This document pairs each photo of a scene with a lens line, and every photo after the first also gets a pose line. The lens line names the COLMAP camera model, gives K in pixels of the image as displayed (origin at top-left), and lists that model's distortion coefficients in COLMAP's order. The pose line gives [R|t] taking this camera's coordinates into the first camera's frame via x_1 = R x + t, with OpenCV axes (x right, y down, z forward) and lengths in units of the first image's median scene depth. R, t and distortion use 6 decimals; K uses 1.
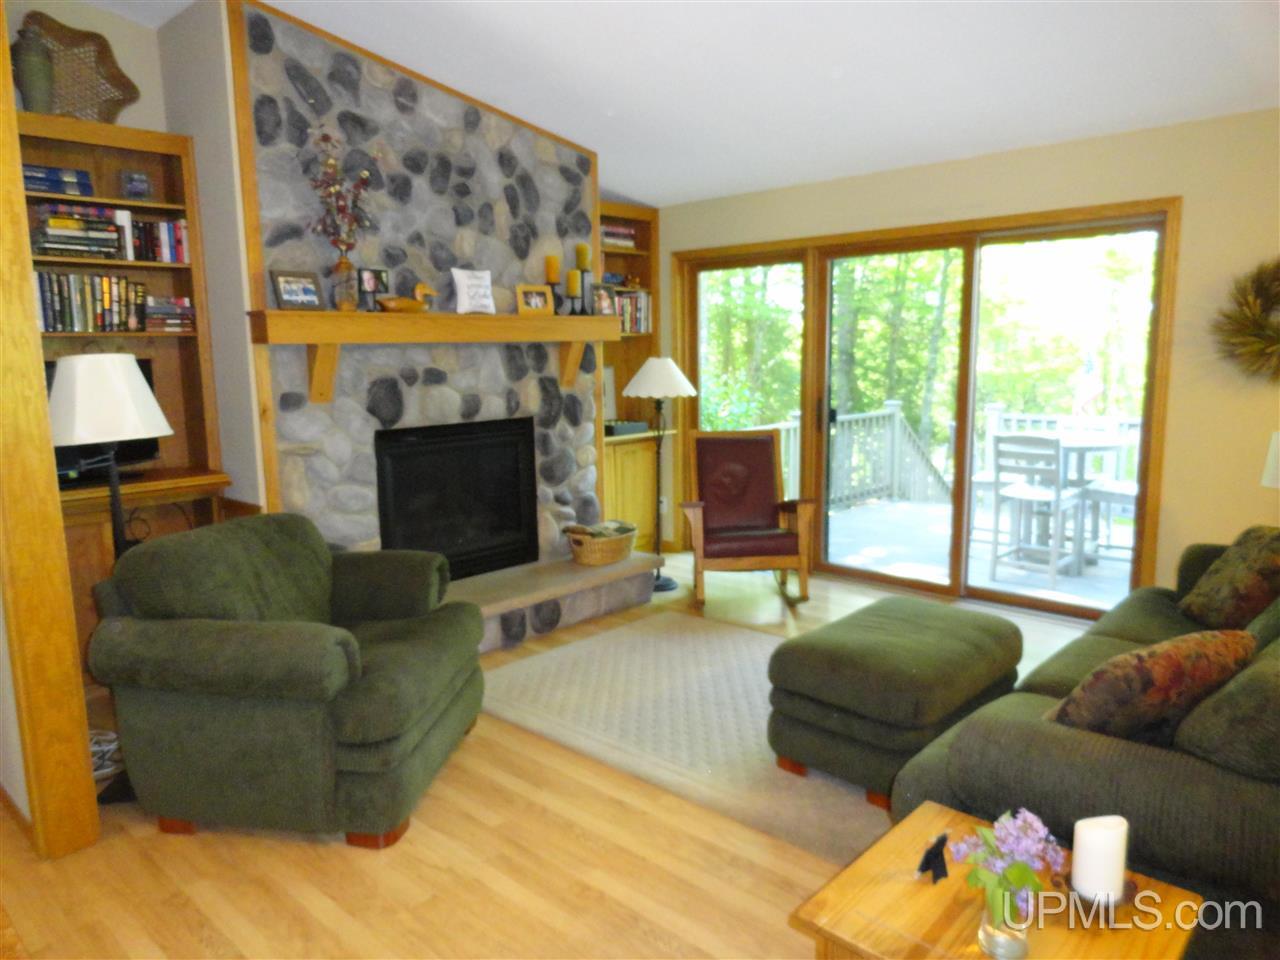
lens RADIAL K [[878.2, 0, 641.8], [0, 878.2, 478.7], [0, 0, 1]] dist [0.000090, 0.003856]
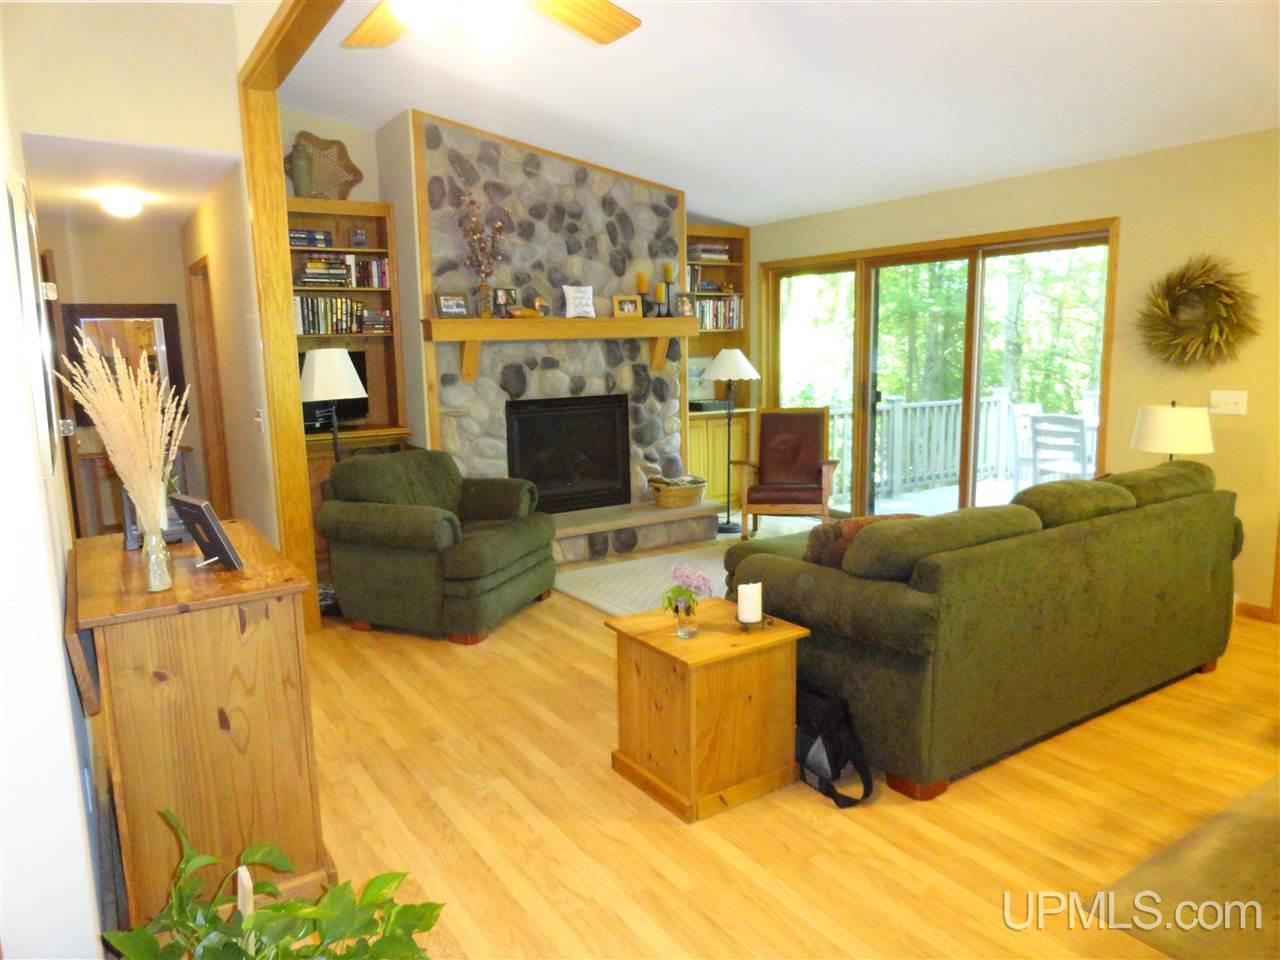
lens RADIAL K [[878.2, 0, 641.8], [0, 878.2, 478.7], [0, 0, 1]] dist [0.000090, 0.003856]
pose [[0.970453, 0.032505, -0.239089, 0.245669], [-0.029972, 0.999450, 0.014224, 0.042712], [0.239420, -0.006638, 0.970893, -0.321900]]
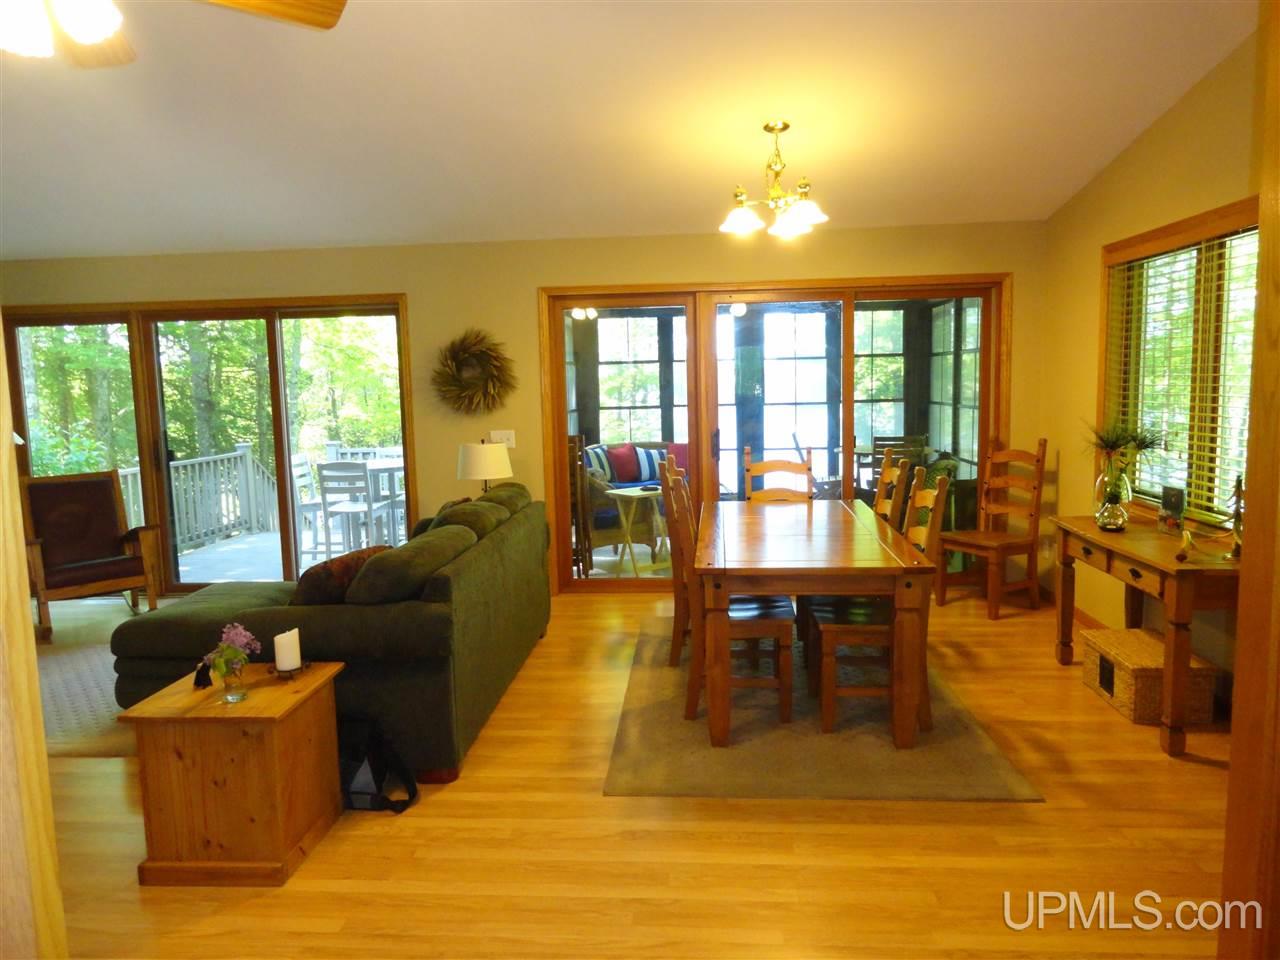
lens RADIAL K [[878.2, 0, 641.8], [0, 878.2, 478.7], [0, 0, 1]] dist [0.000090, 0.003856]
pose [[0.782419, -0.074336, 0.618300, -0.018117], [0.105692, 0.994297, -0.014205, 0.050875], [-0.613718, 0.076464, 0.785814, -0.360314]]
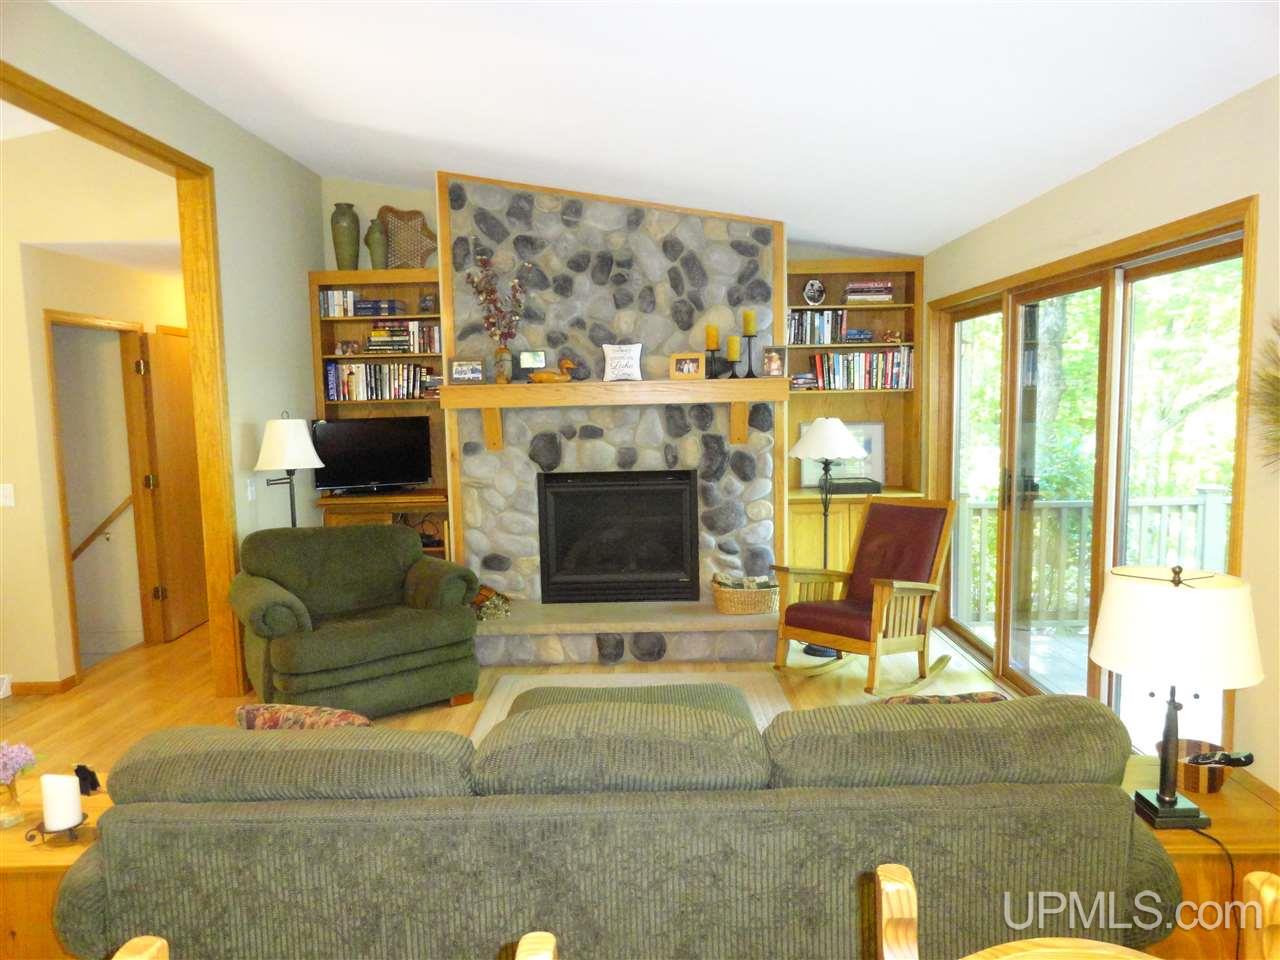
lens RADIAL K [[878.2, 0, 641.8], [0, 878.2, 478.7], [0, 0, 1]] dist [0.000090, 0.003856]
pose [[0.677966, 0.069967, -0.731756, 0.717008], [-0.098082, 0.995169, 0.004281, -0.064245], [0.728521, 0.068870, 0.681553, 0.218750]]
